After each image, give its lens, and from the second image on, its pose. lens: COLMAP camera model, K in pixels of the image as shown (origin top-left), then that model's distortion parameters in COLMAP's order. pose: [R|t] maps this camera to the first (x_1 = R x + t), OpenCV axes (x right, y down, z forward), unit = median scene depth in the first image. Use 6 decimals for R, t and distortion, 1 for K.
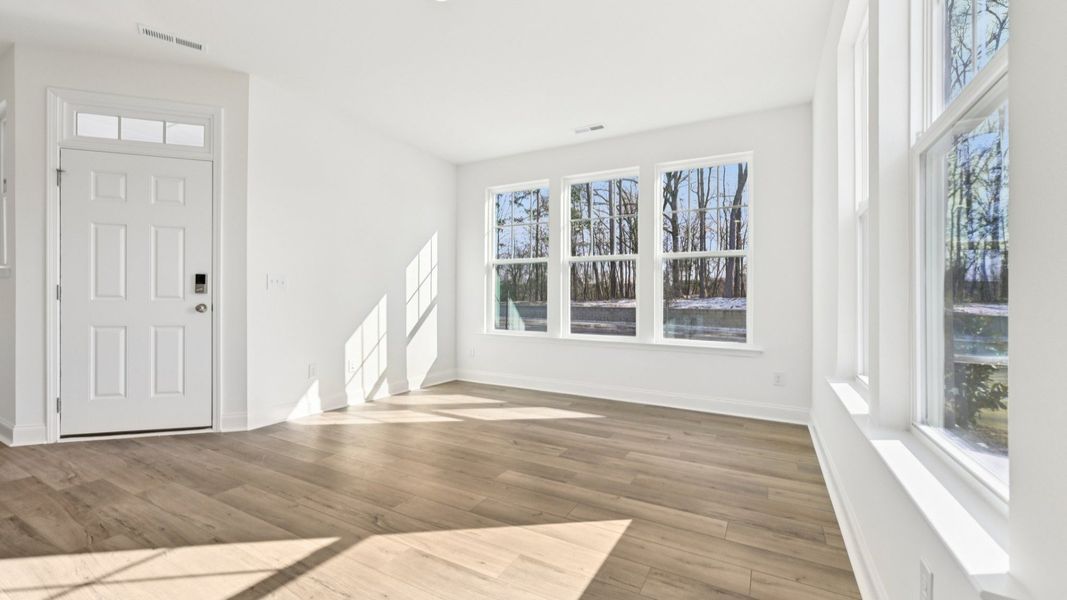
lens RADIAL K [[431.6, 0, 533.5], [0, 431.6, 300.0], [0, 0, 1]] dist [-0.001966, -0.000193]
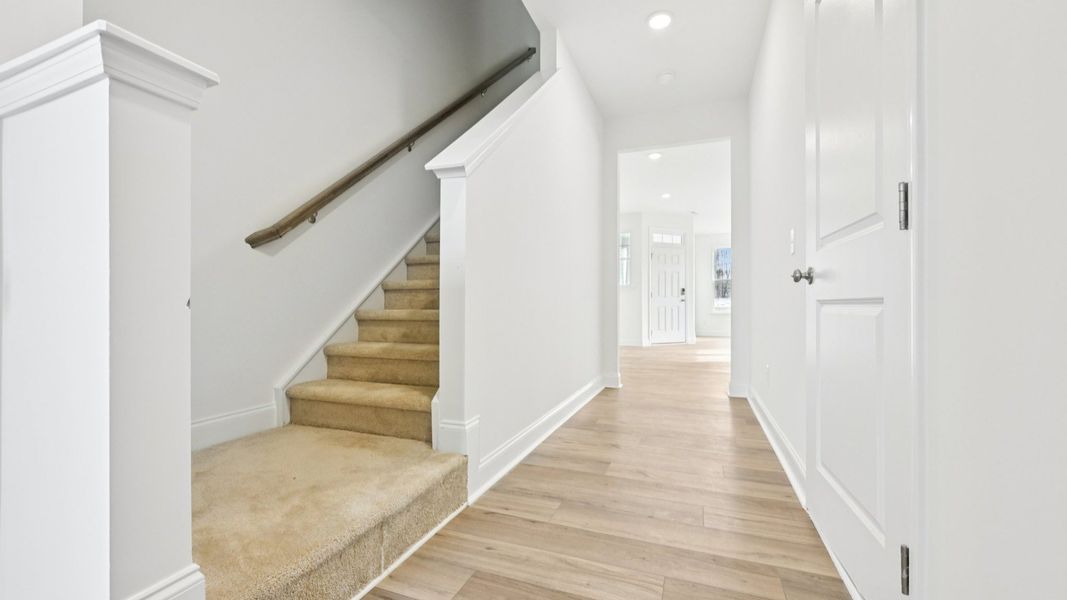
lens RADIAL K [[431.6, 0, 533.5], [0, 431.6, 300.0], [0, 0, 1]] dist [-0.001966, -0.000193]
pose [[0.989757, -0.006388, 0.142618, -2.168400], [0.006956, 0.999970, -0.003488, 0.020425], [-0.142591, 0.004444, 0.989772, -1.702647]]
